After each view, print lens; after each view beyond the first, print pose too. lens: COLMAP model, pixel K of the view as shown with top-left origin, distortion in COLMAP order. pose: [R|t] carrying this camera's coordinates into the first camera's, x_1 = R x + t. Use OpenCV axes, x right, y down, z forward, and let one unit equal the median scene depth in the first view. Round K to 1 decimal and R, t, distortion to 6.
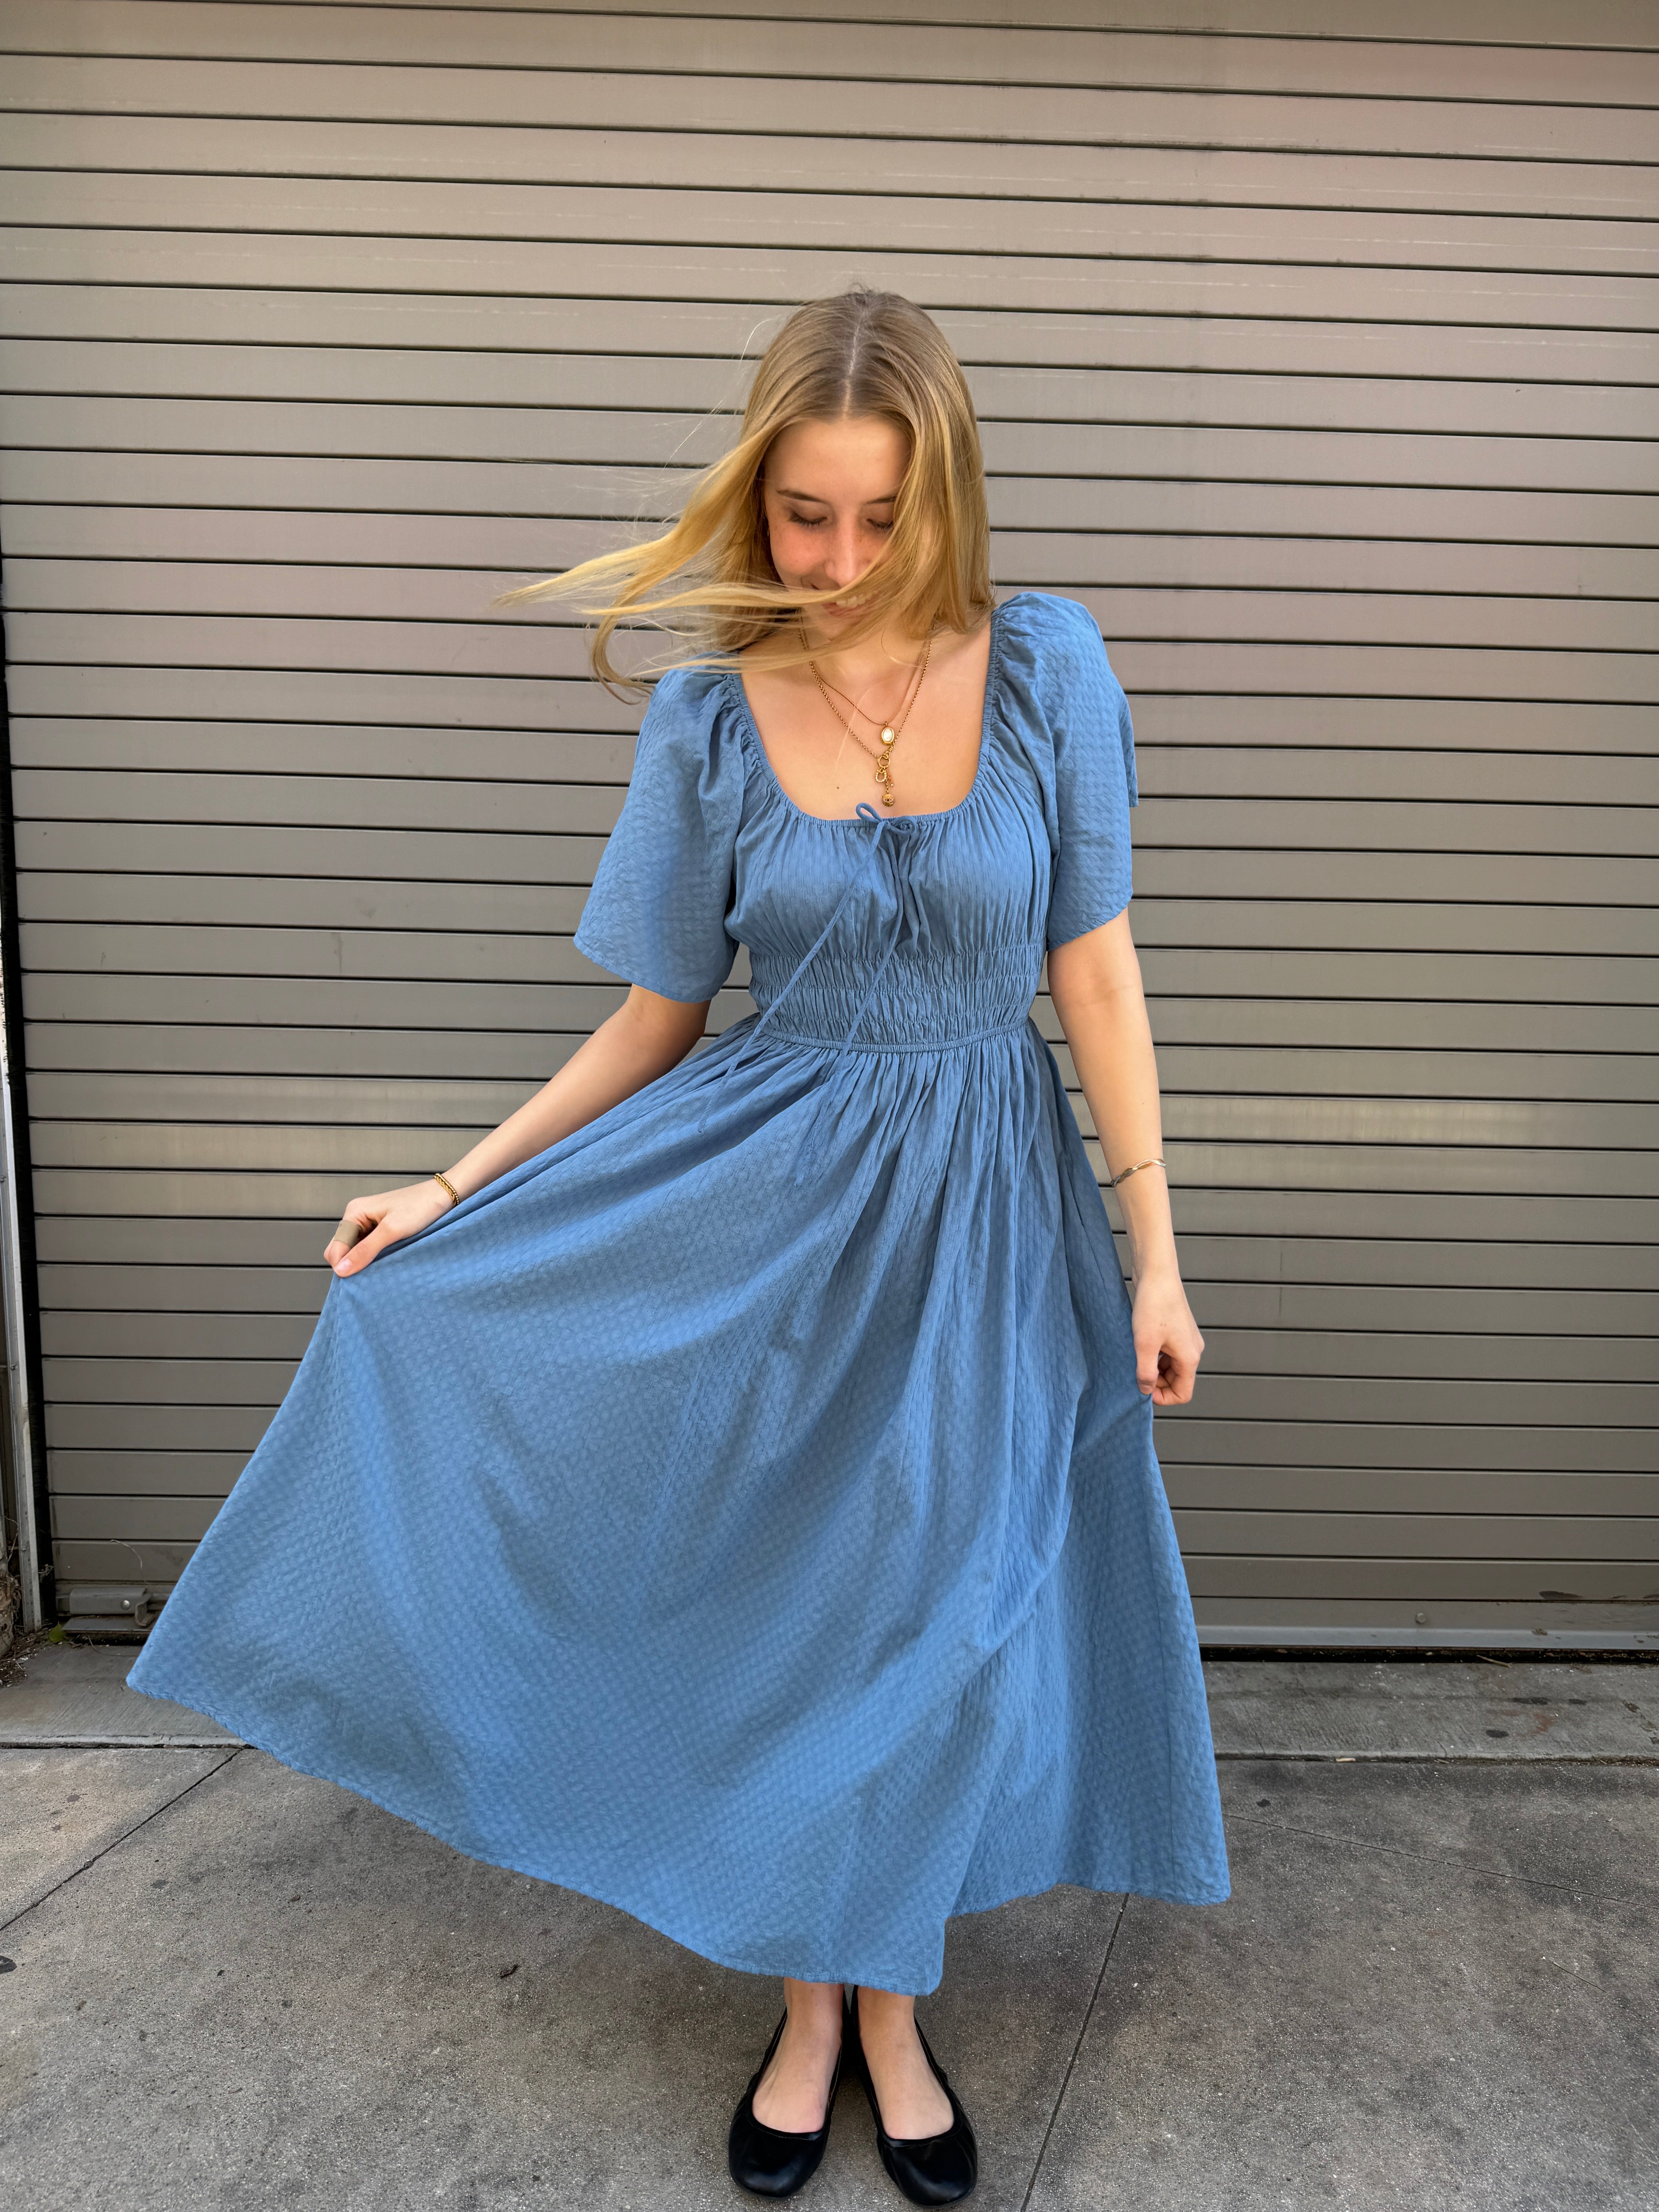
lens RADIAL K [[1633.4, 0, 817.2], [0, 1633.4, 1089.7], [0, 0, 1]] dist [-0.016800, 0.003091]
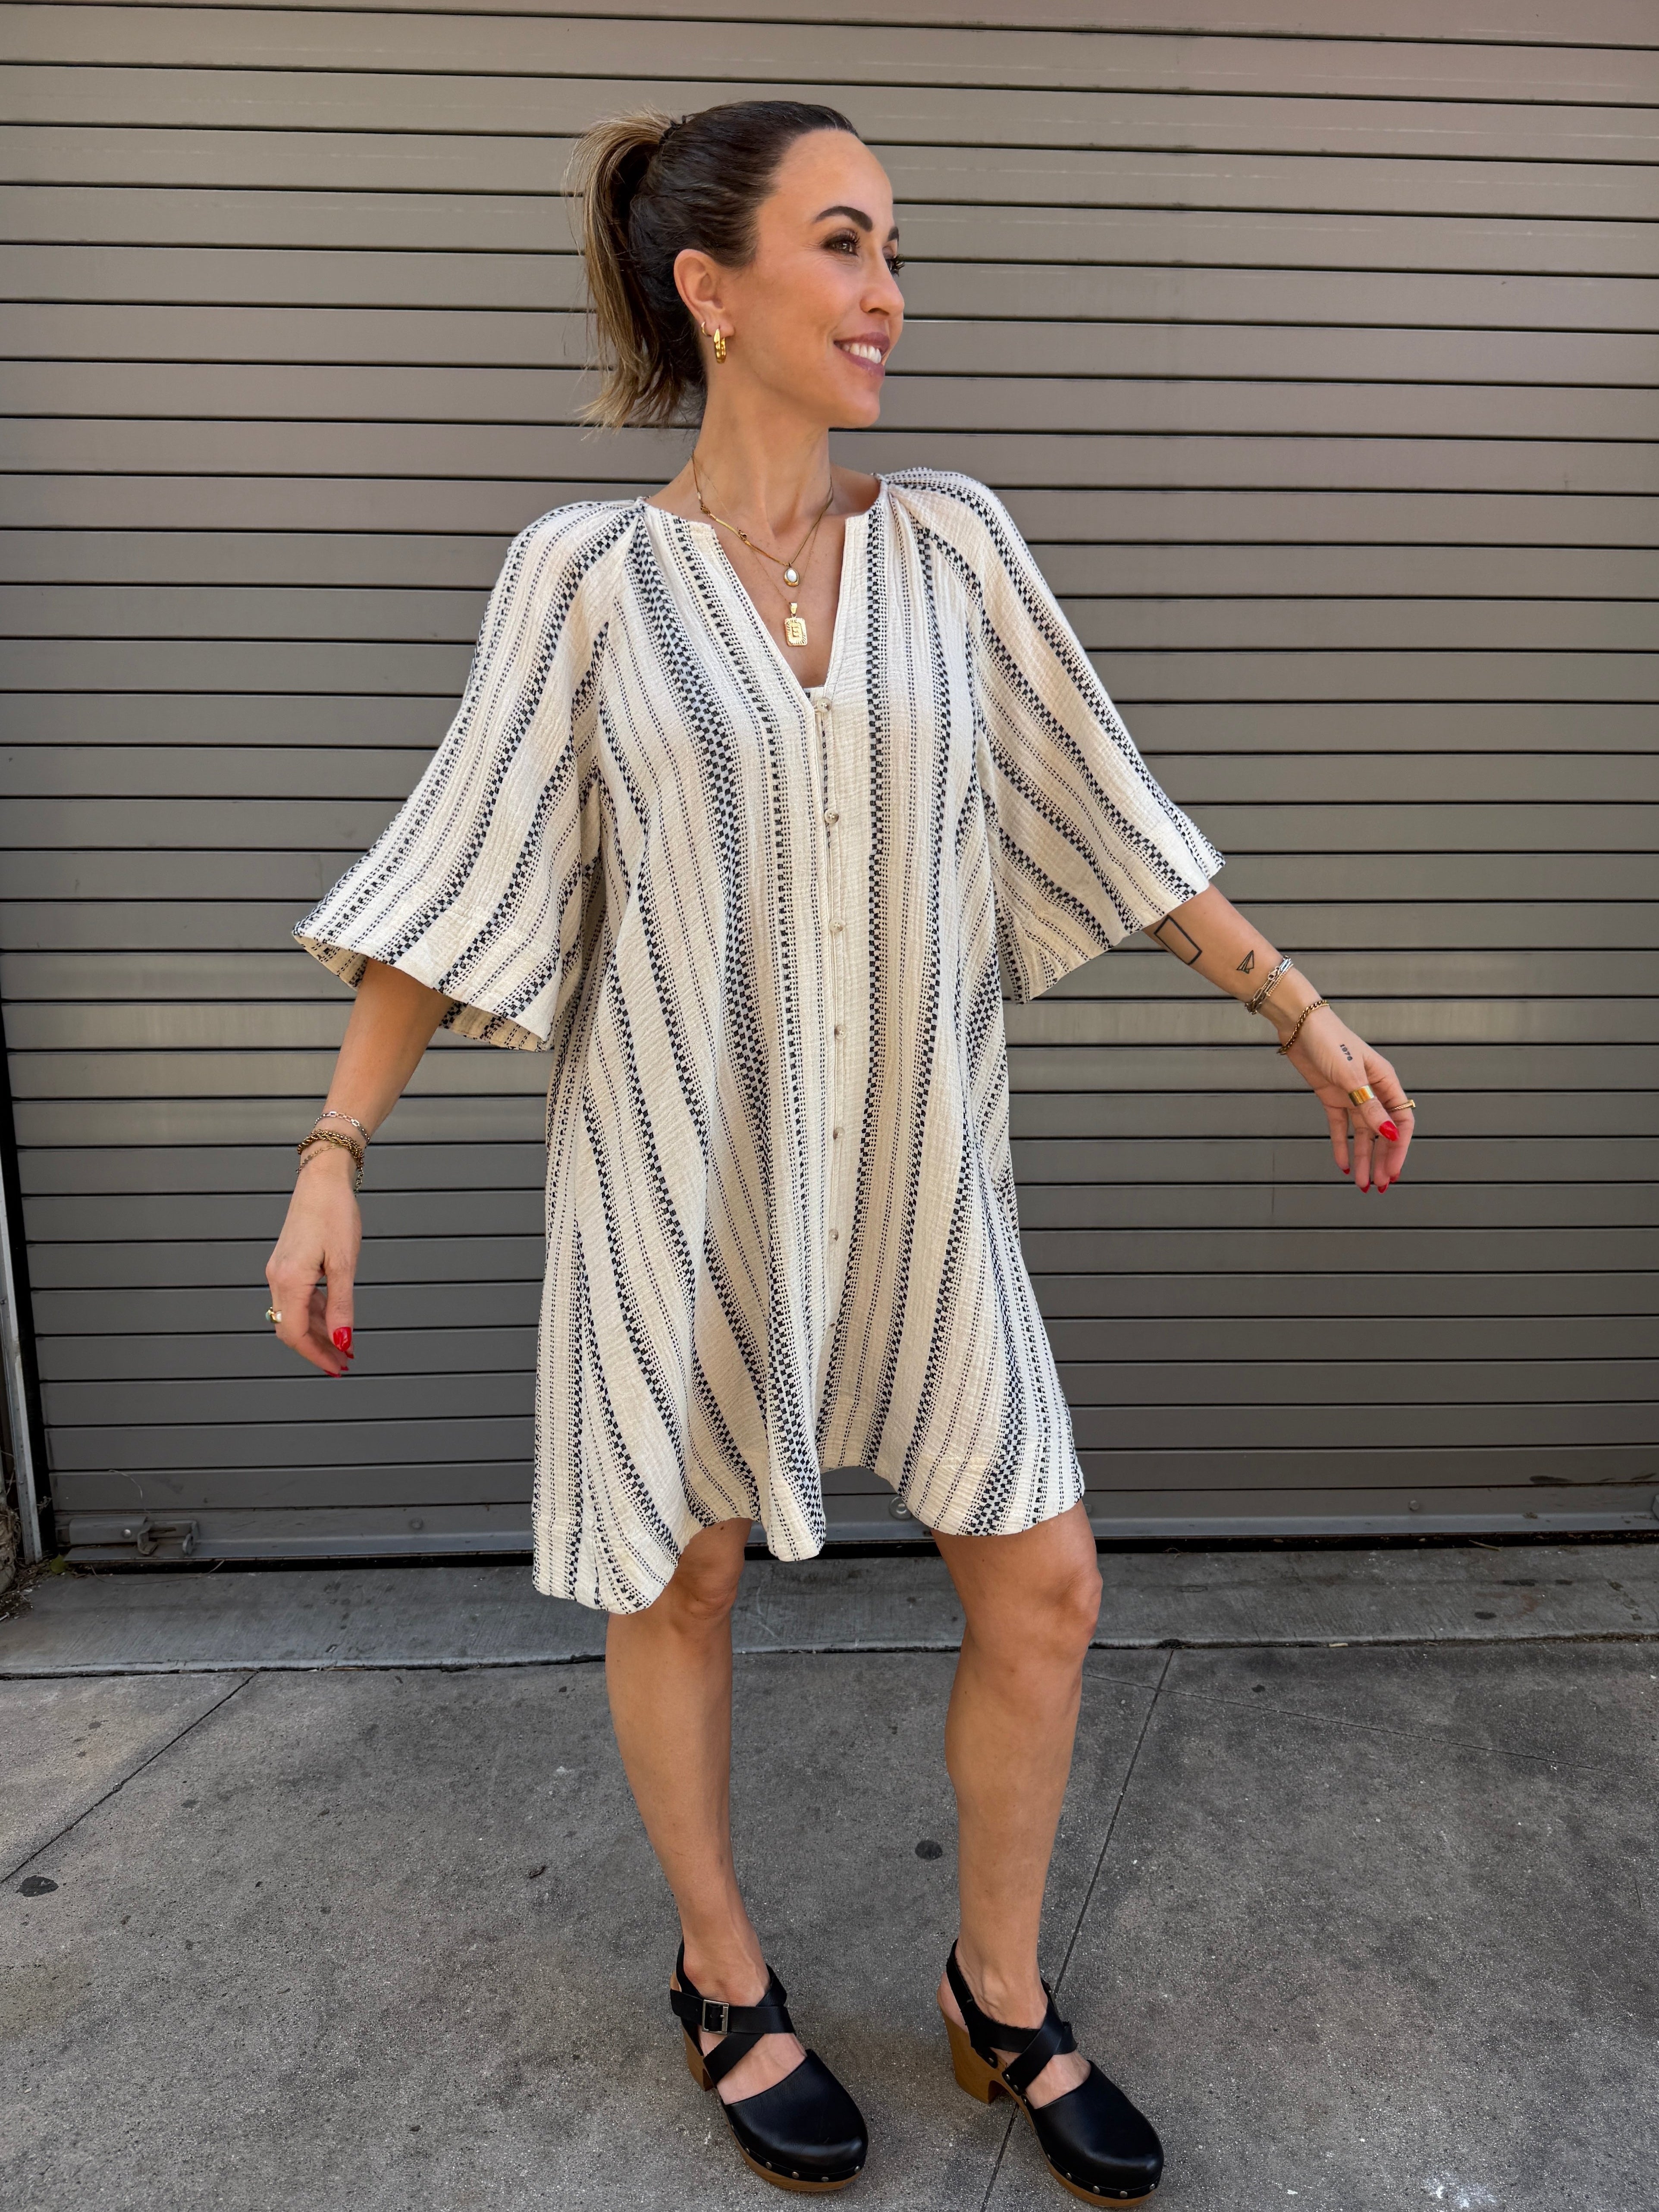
lens RADIAL K [[1796.5, 0, 857.5], [0, 1796.5, 1039.2], [0, 0, 1]] dist [-0.008079, -0.007386]
pose [[0.999187, -0.023066, 0.033059, -0.009203], [0.021080, 0.998022, 0.059218, -0.050351], [-0.034360, -0.058473, 0.997698, -0.114152]]
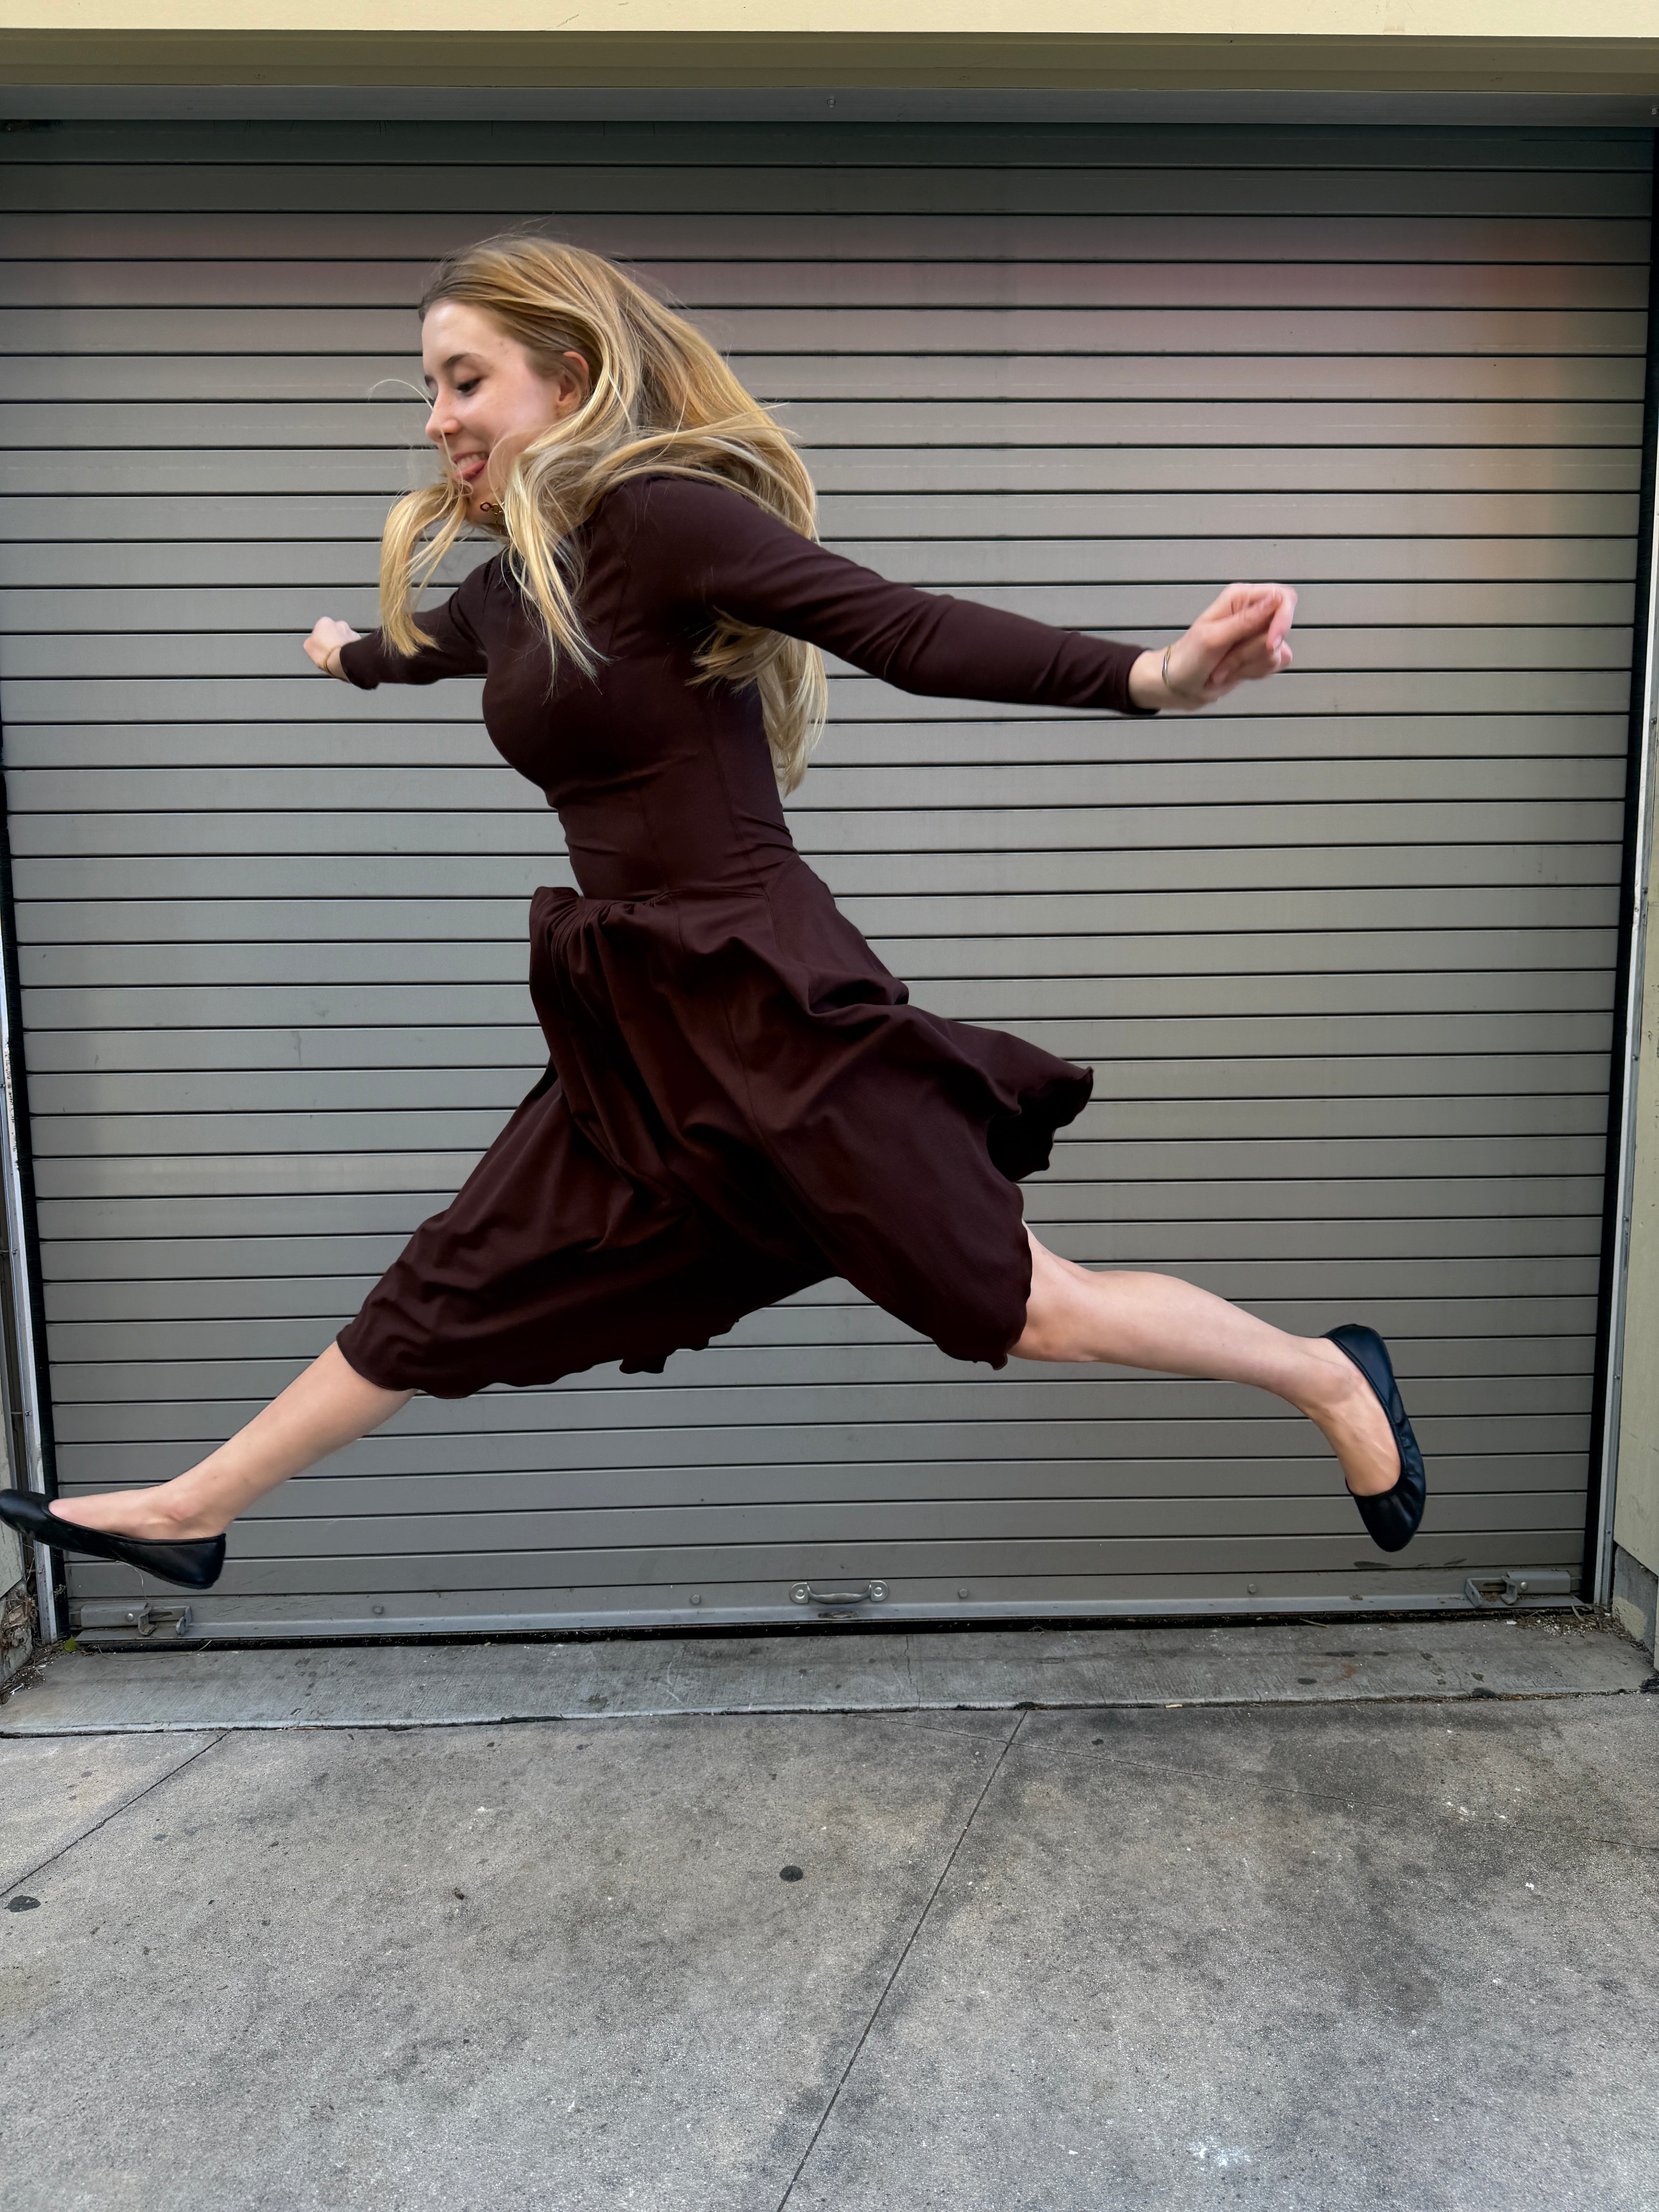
lens RADIAL K [[1633.4, 0, 844.6], [0, 1633.4, 1099.3], [0, 0, 1]] dist [-0.016800, 0.003091]
pose [[0.999349, -0.034282, 0.011244, 0.100430], [0.034577, 0.999033, -0.027150, -0.002112], [-0.010302, 0.027522, 0.999568, -0.207759]]
